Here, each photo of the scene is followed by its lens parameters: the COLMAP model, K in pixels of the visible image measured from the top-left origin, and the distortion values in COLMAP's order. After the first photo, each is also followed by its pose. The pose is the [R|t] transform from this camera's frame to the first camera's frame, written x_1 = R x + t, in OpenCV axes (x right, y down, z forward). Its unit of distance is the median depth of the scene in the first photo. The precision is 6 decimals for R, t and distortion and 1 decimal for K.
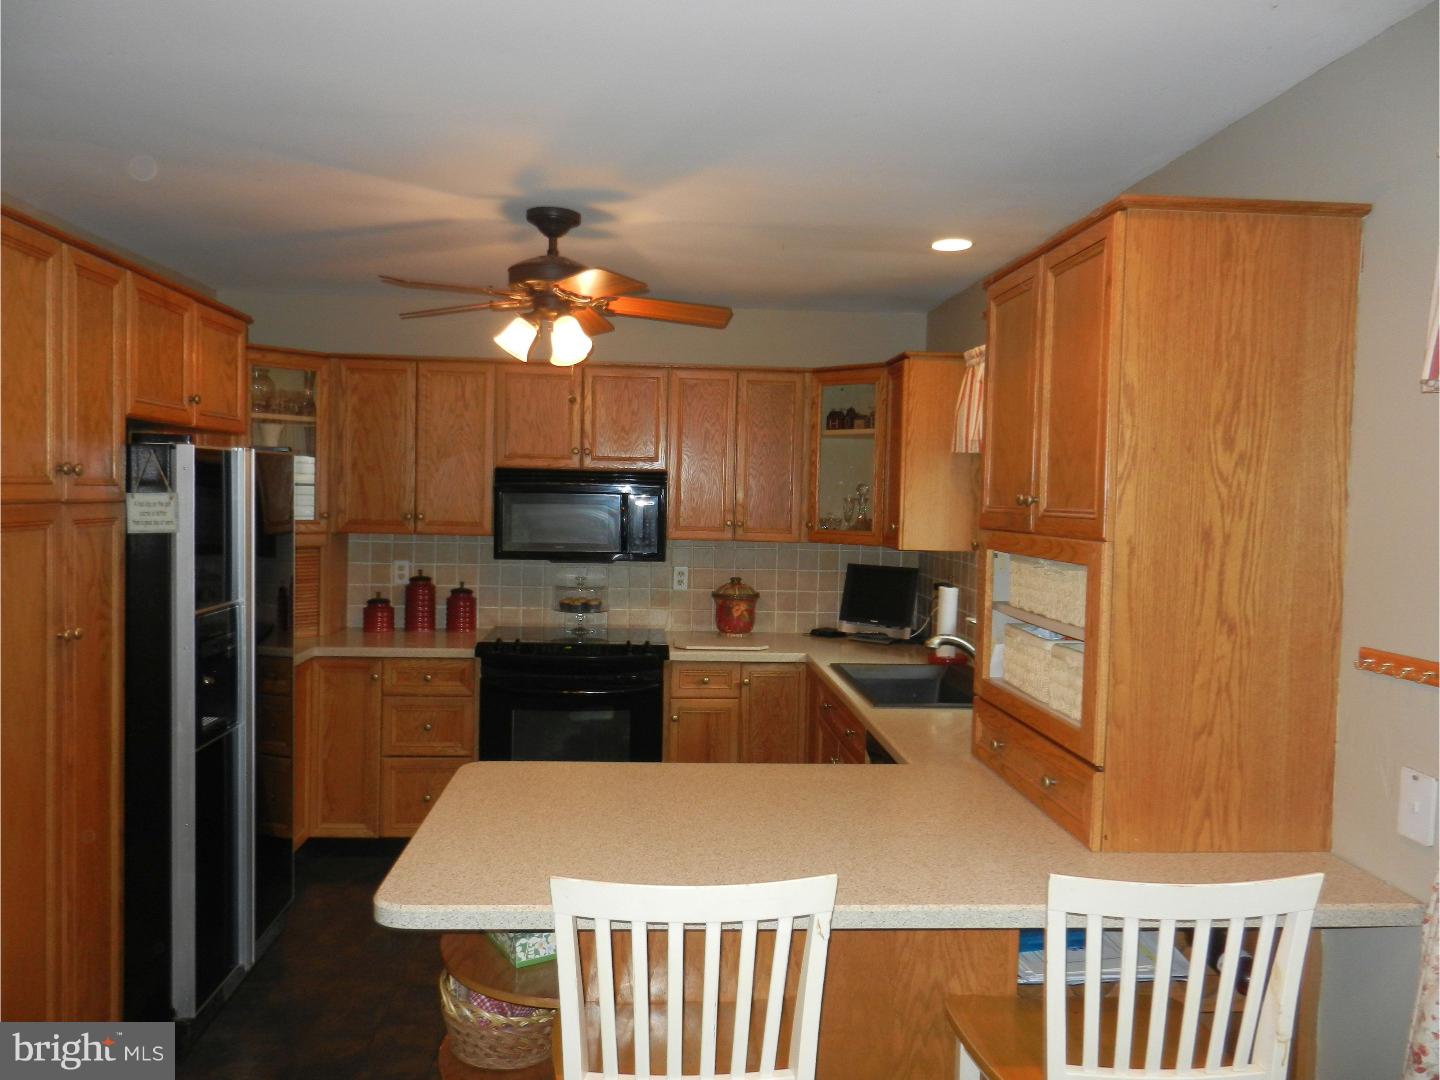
lens RADIAL K [[1063.2, 0, 721.1], [0, 1063.2, 541.1], [0, 0, 1]] dist [-0.008269, 0.016691]
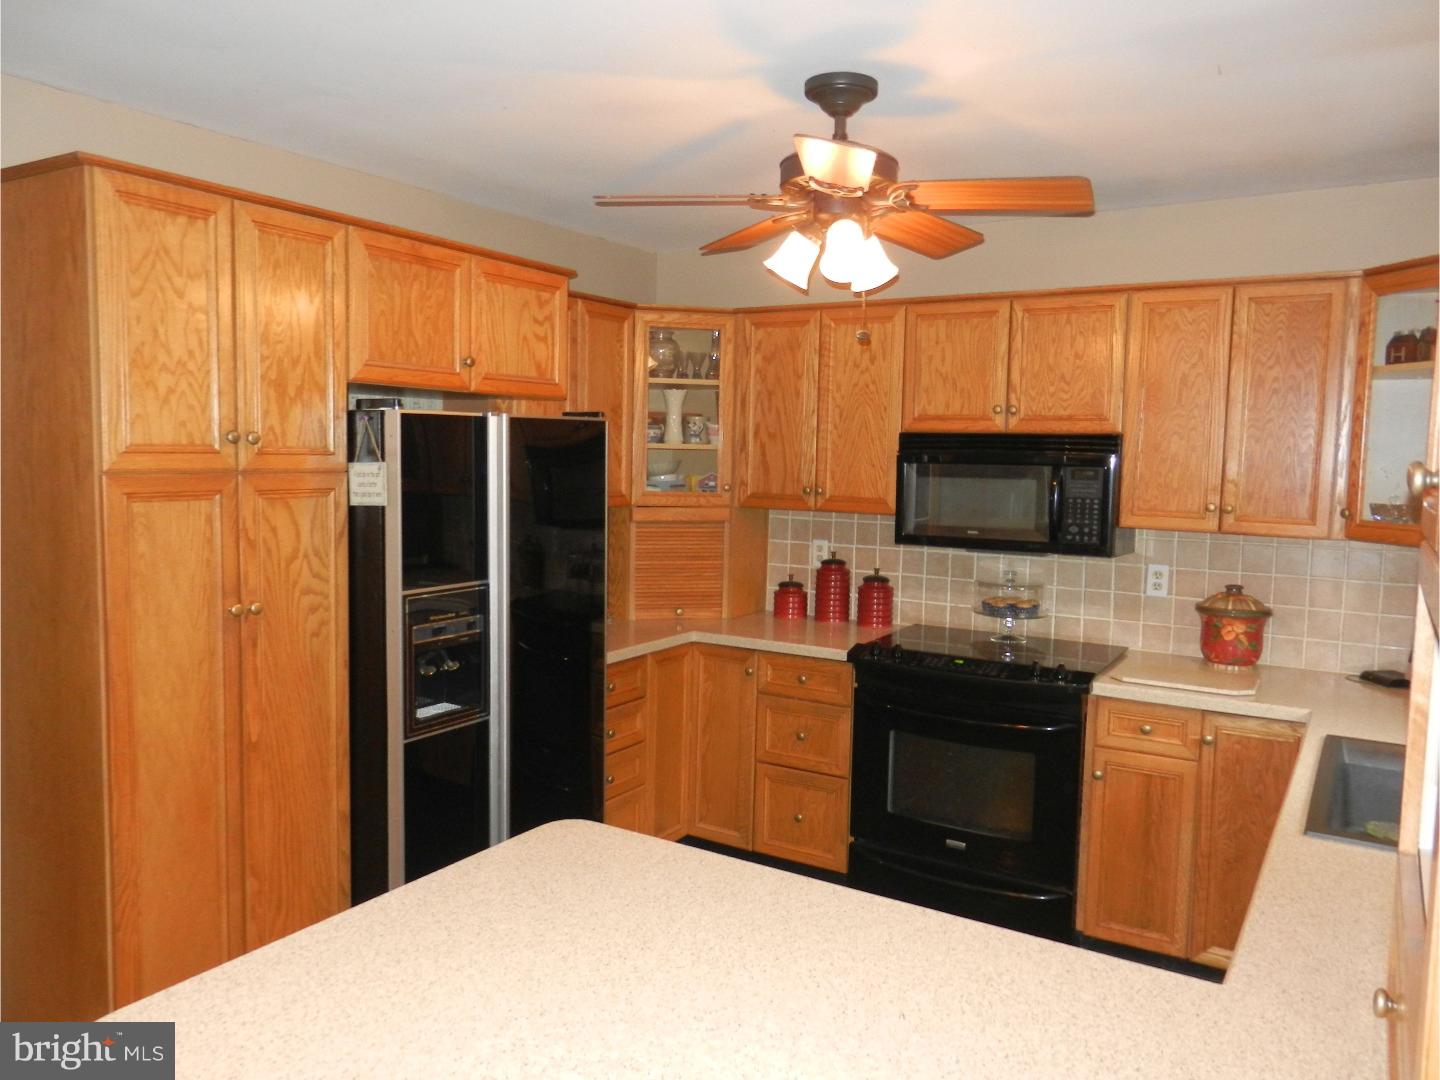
lens RADIAL K [[1063.2, 0, 719.3], [0, 1063.2, 539.3], [0, 0, 1]] dist [-0.008269, 0.016691]
pose [[0.808485, 0.042782, -0.586959, 0.159385], [-0.027714, 0.999015, 0.034642, -0.011229], [0.587863, -0.011741, 0.808875, 0.254123]]
